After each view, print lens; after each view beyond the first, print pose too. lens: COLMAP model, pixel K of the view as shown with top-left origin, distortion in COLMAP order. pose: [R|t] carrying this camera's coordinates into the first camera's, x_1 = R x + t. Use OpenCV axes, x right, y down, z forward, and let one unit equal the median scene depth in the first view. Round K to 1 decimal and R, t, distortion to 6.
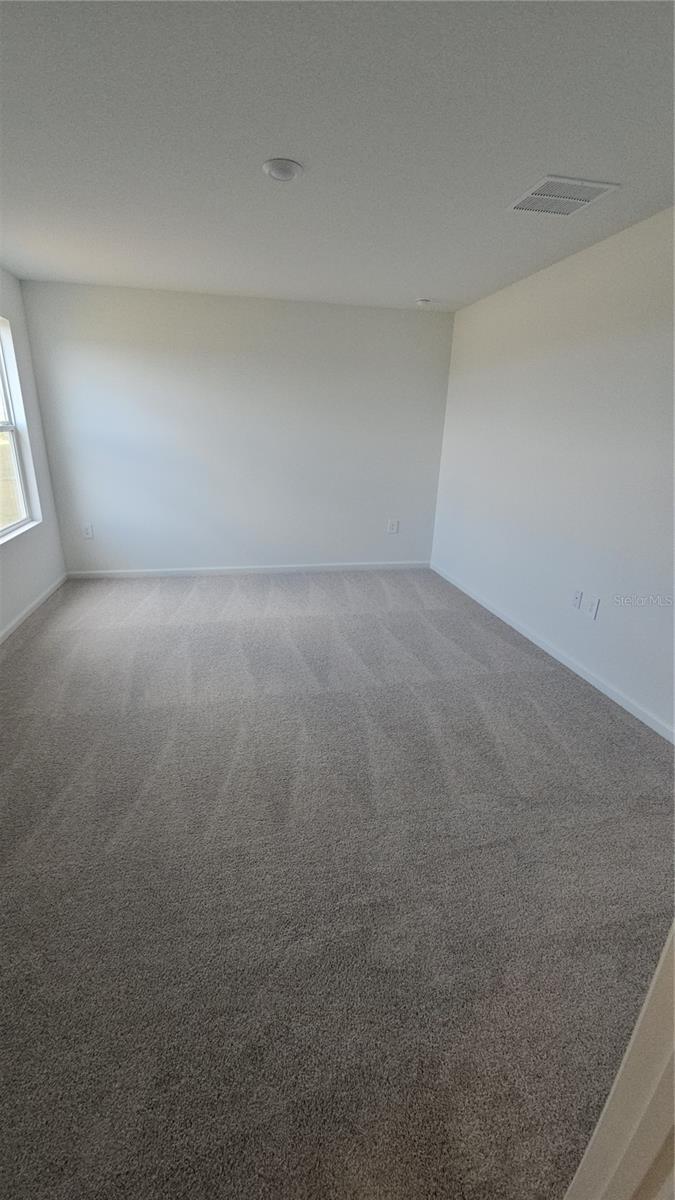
lens RADIAL K [[492.8, 0, 336.2], [0, 492.8, 593.7], [0, 0, 1]] dist [-0.002183, -0.000275]
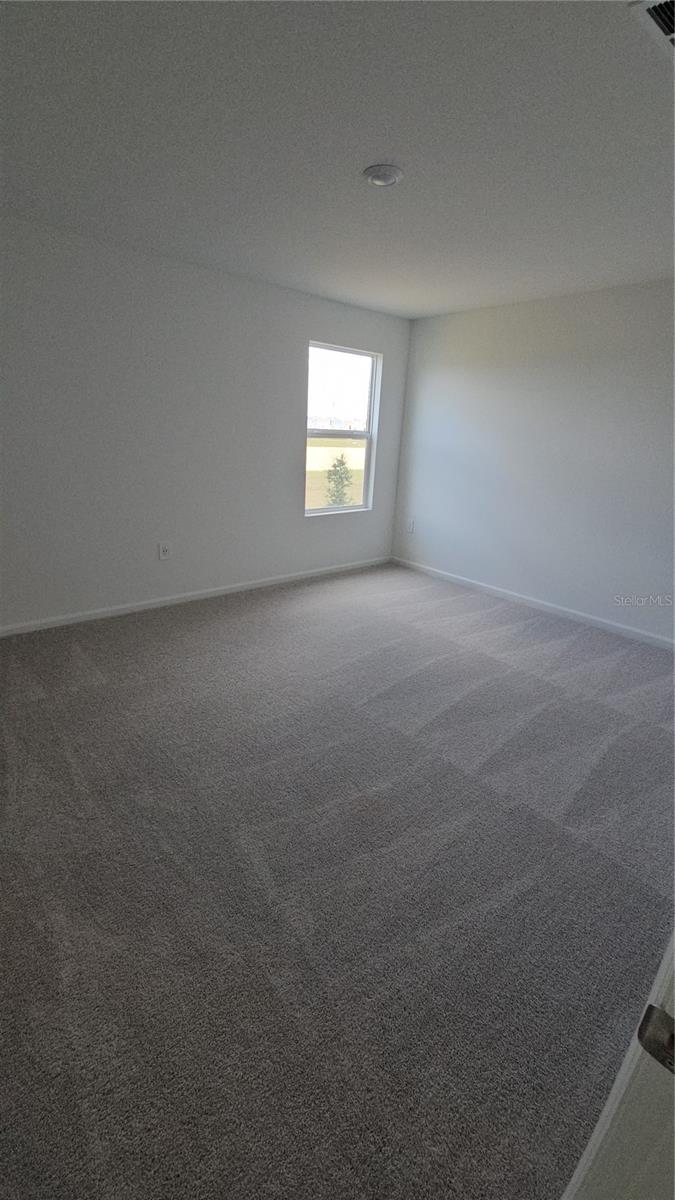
lens RADIAL K [[492.8, 0, 336.2], [0, 492.8, 593.7], [0, 0, 1]] dist [-0.002183, -0.000275]
pose [[0.508124, 0.281281, -0.814058, 0.423672], [-0.317066, 0.939882, 0.126848, -0.074018], [0.800799, 0.193655, 0.566761, 0.247223]]
